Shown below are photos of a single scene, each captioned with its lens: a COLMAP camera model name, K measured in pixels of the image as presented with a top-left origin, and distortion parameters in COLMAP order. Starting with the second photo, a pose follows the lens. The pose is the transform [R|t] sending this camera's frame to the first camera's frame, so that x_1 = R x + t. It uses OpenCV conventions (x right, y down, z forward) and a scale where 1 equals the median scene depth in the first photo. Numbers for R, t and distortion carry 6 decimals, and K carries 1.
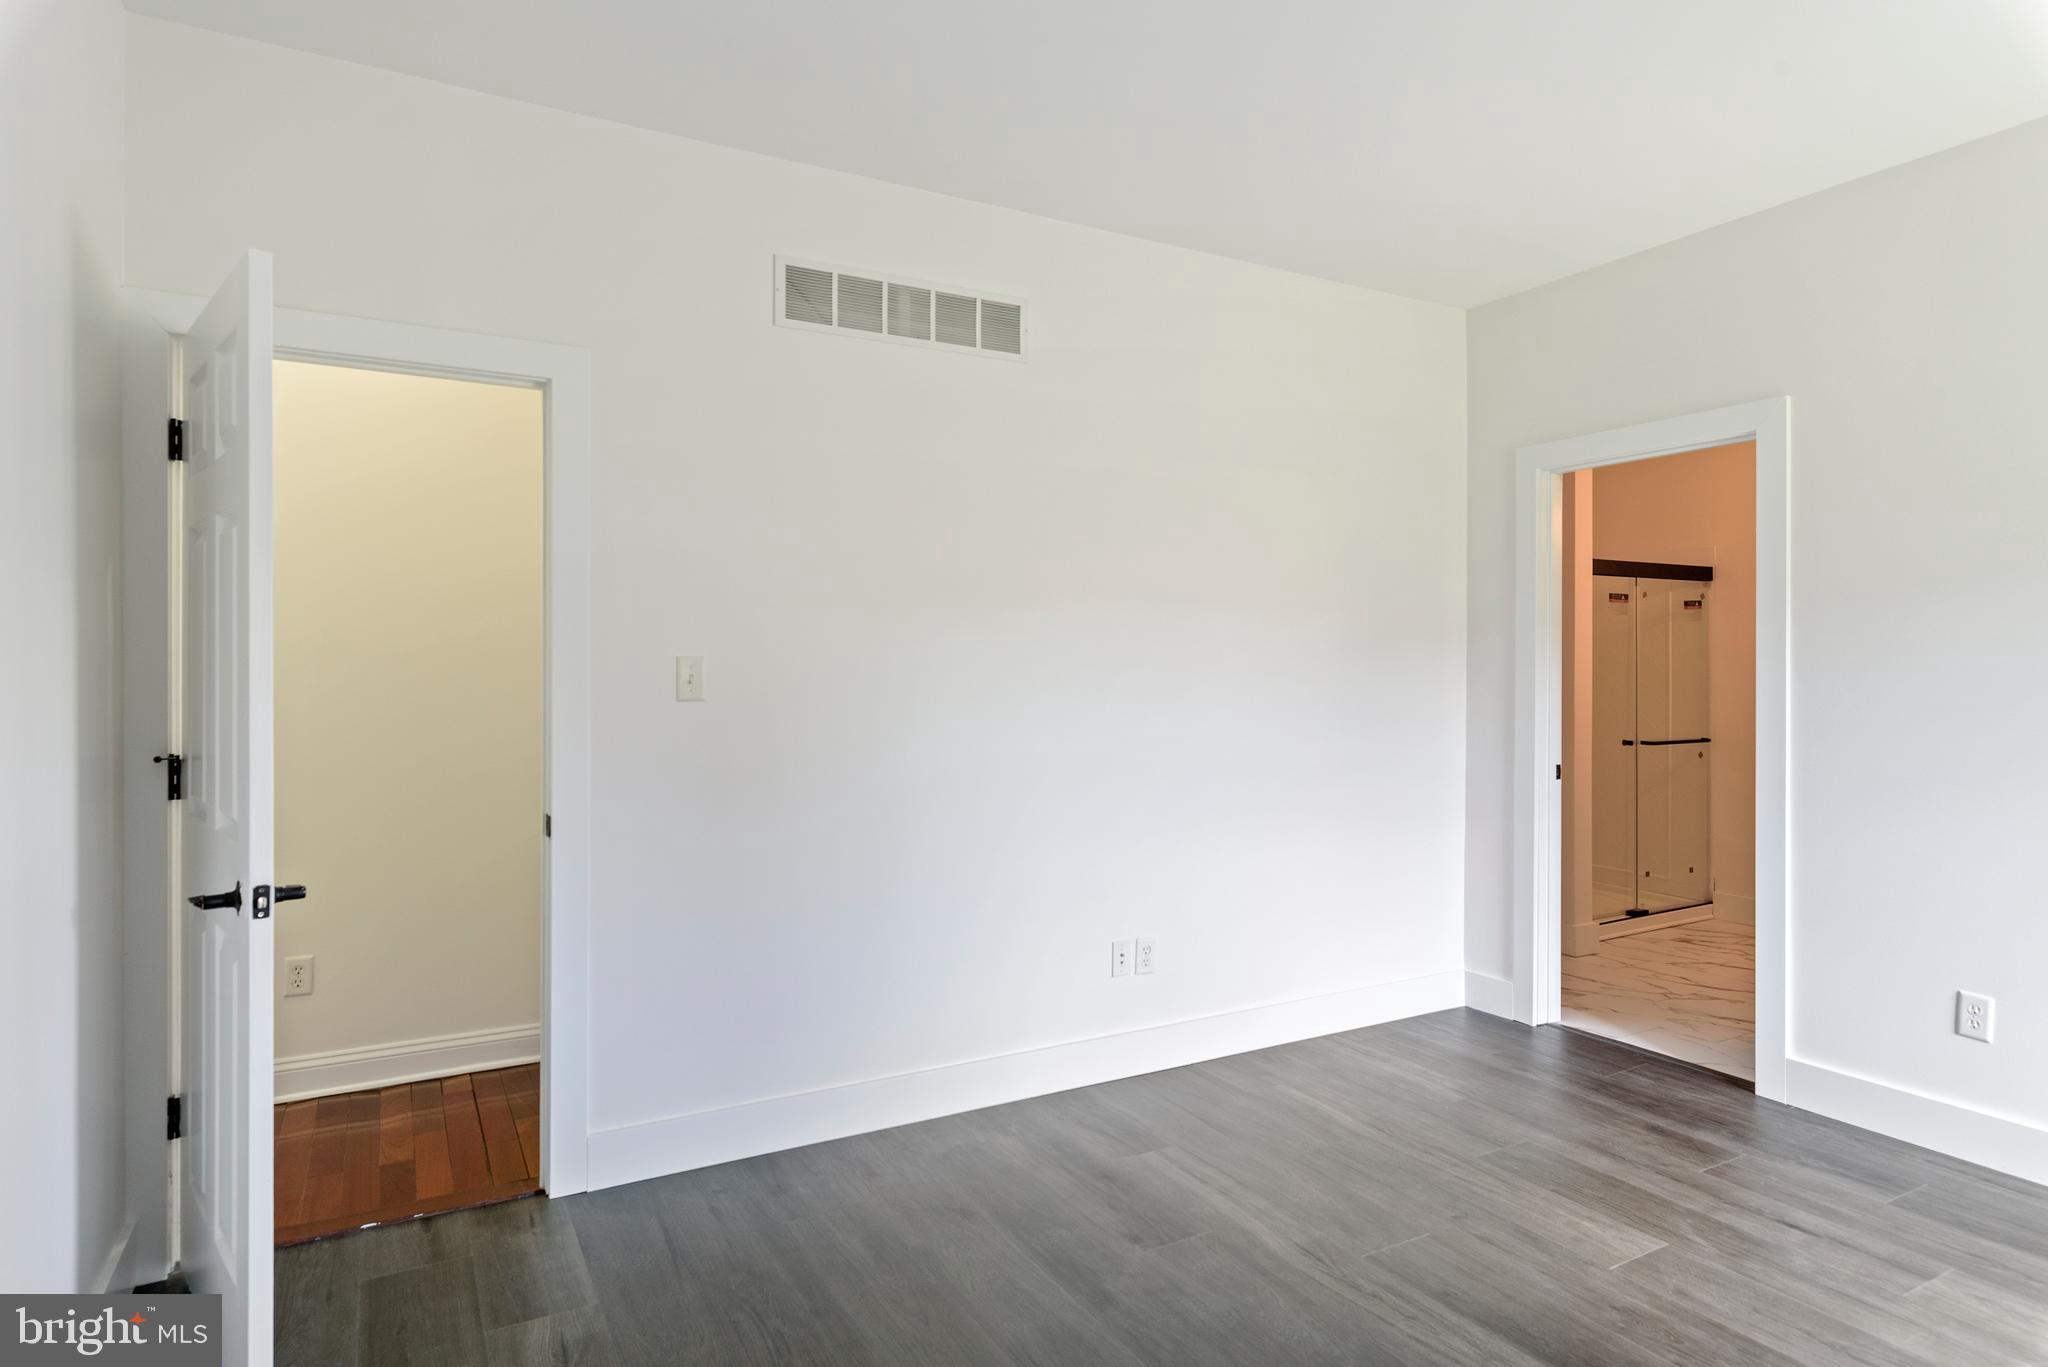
lens RADIAL K [[1121.4, 0, 996.2], [0, 1121.4, 673.2], [0, 0, 1]] dist [0.000409, 0.000510]
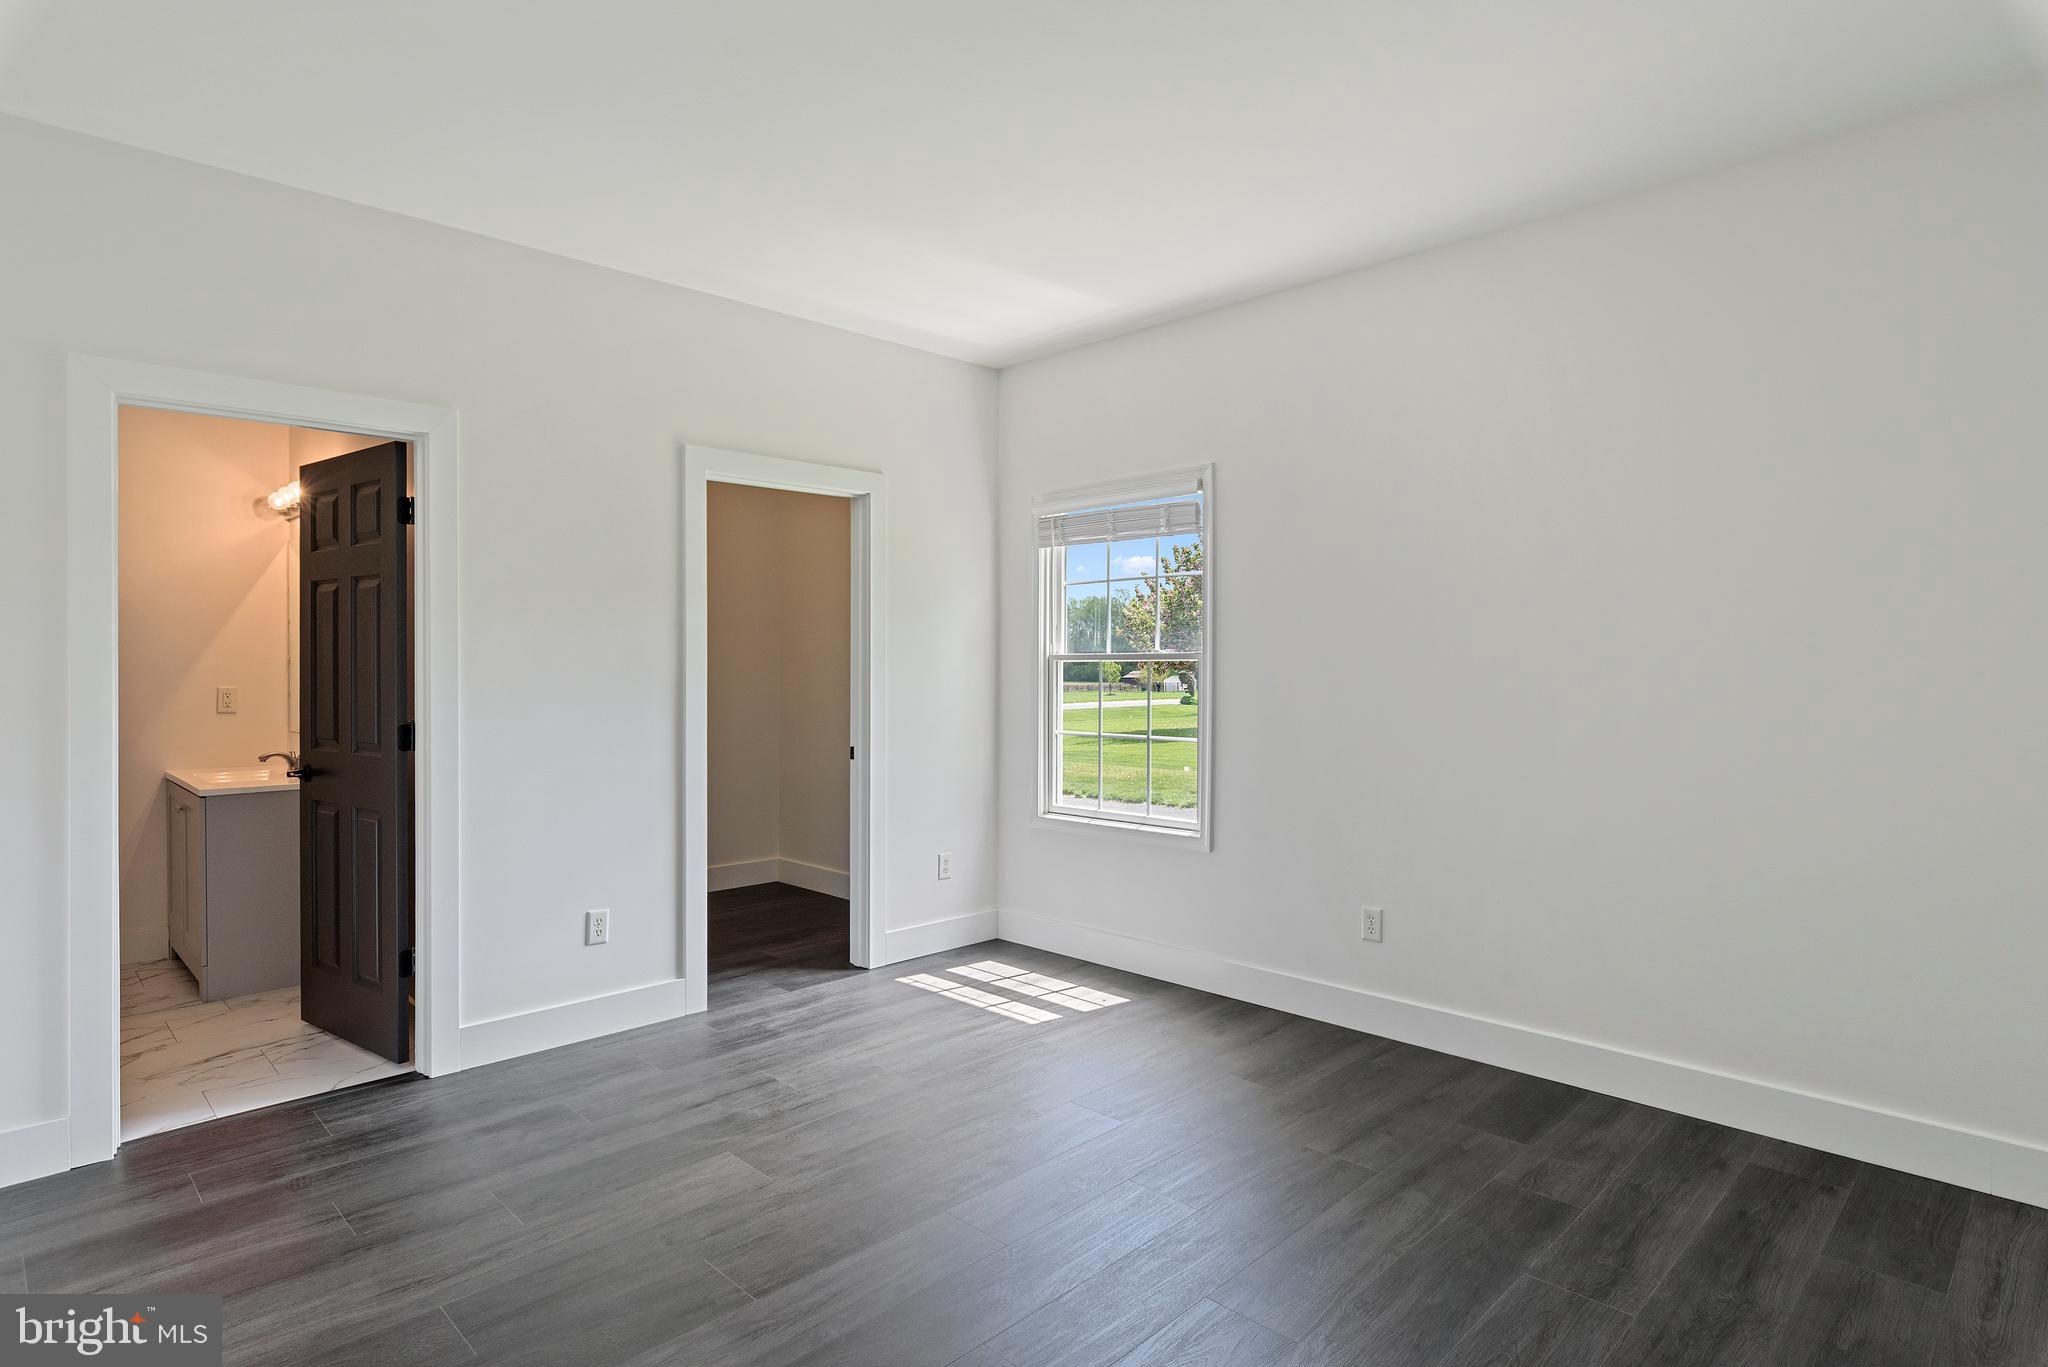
lens RADIAL K [[1121.4, 0, 996.2], [0, 1121.4, 673.2], [0, 0, 1]] dist [0.000409, 0.000510]
pose [[-0.282809, -0.009471, 0.959129, -0.486625], [0.006667, 0.999908, 0.011840, -0.006367], [-0.959153, 0.009743, -0.282720, 0.841895]]
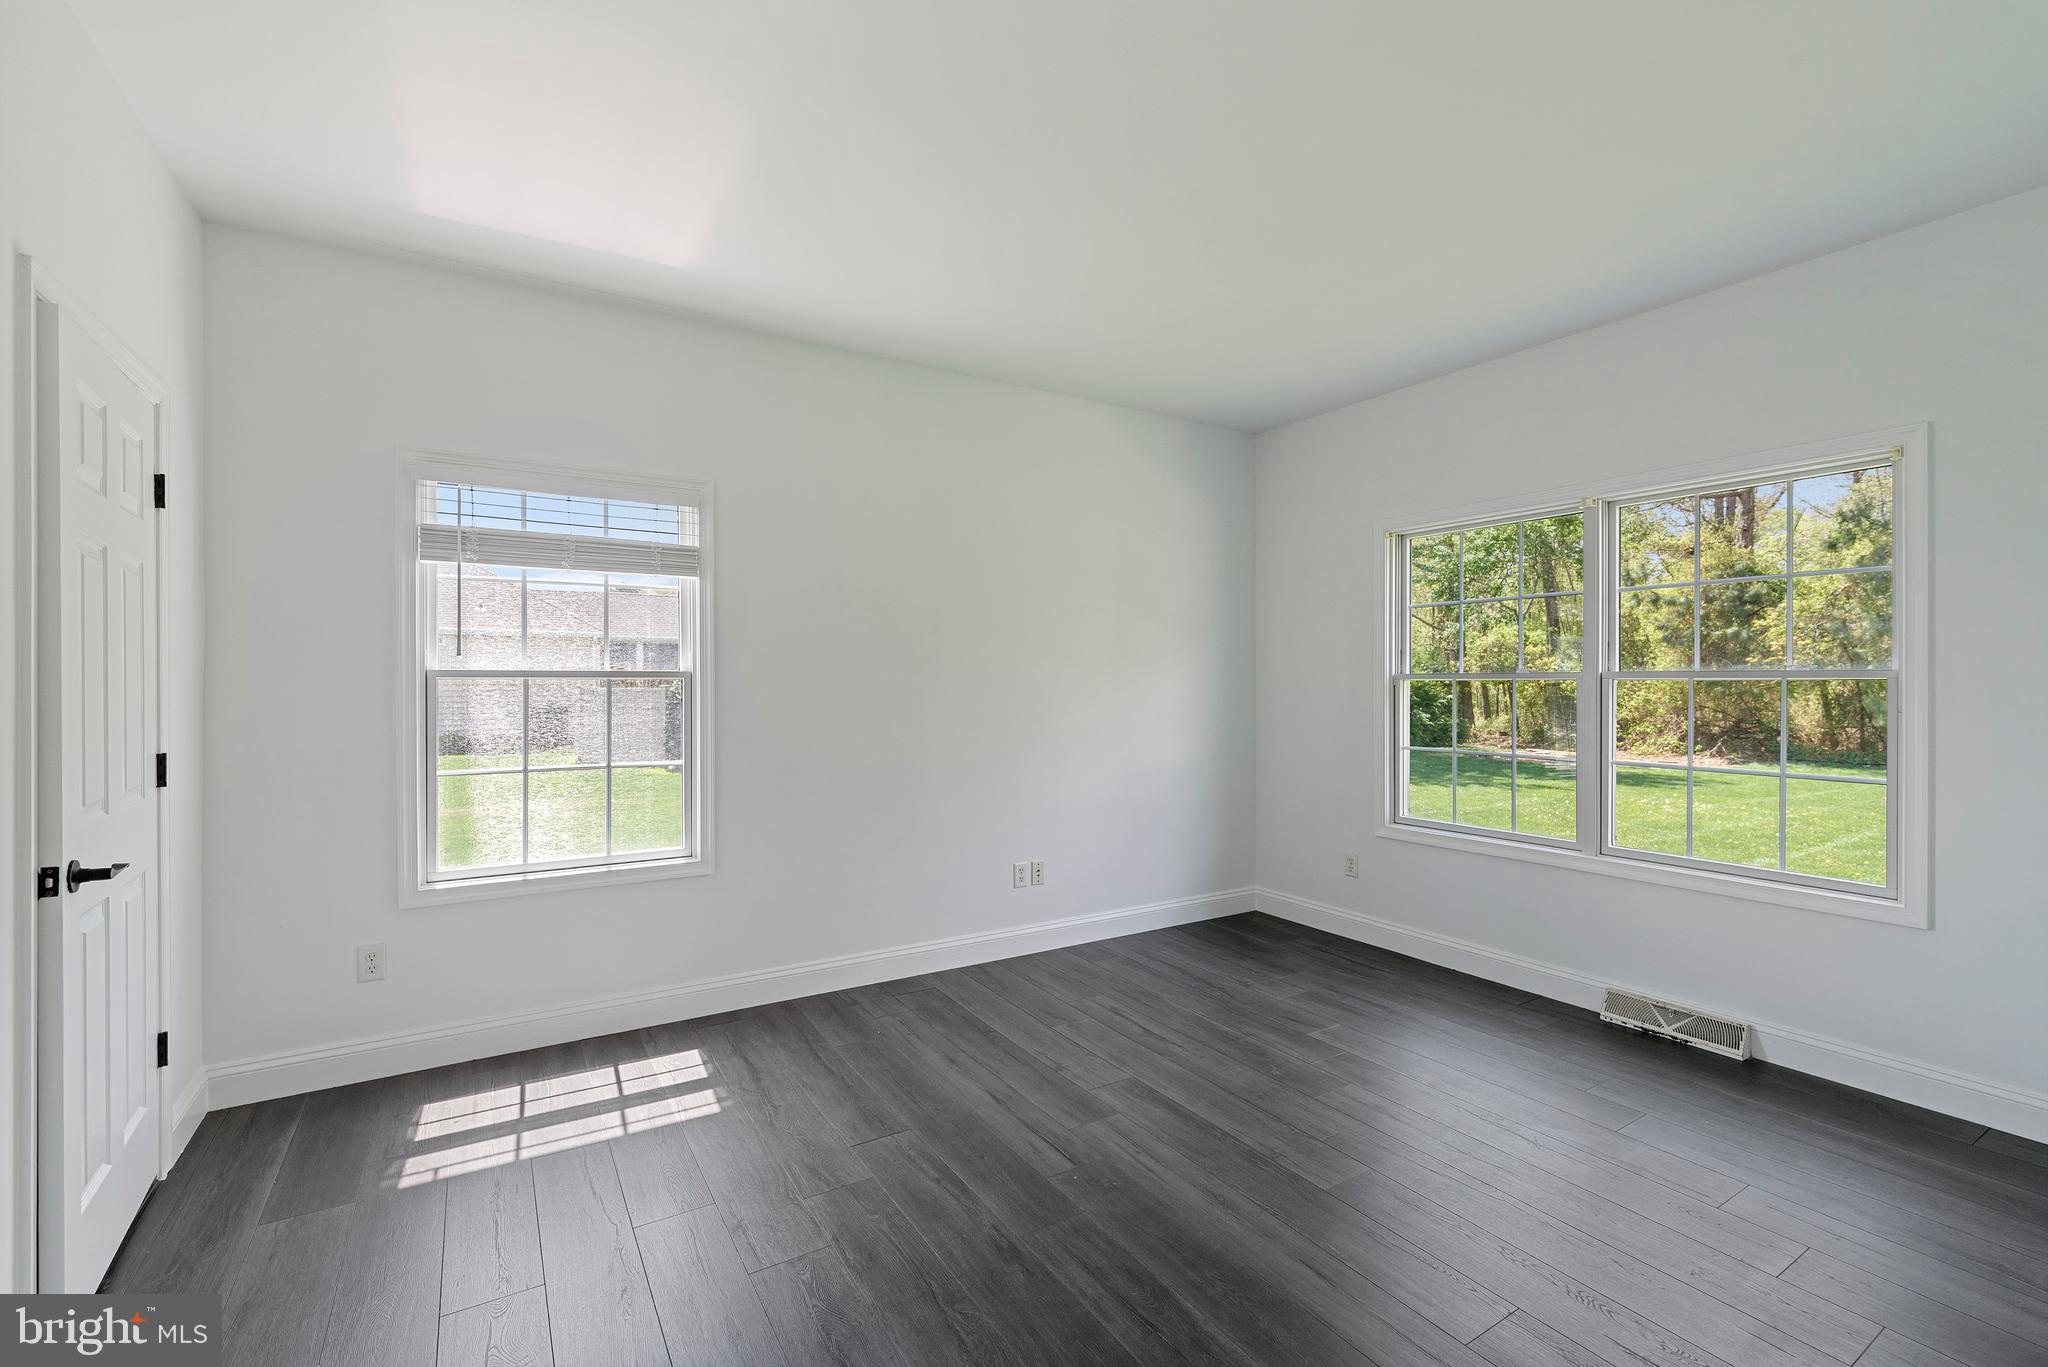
lens RADIAL K [[876.5, 0, 1024.0], [0, 876.5, 683.5], [0, 0, 1]] dist [0.001341, 0.000168]
pose [[-0.997309, 0.008396, -0.072832, 0.451219], [0.008263, 0.999964, 0.002125, 0.003096], [0.072847, 0.001518, -0.997342, 1.288281]]
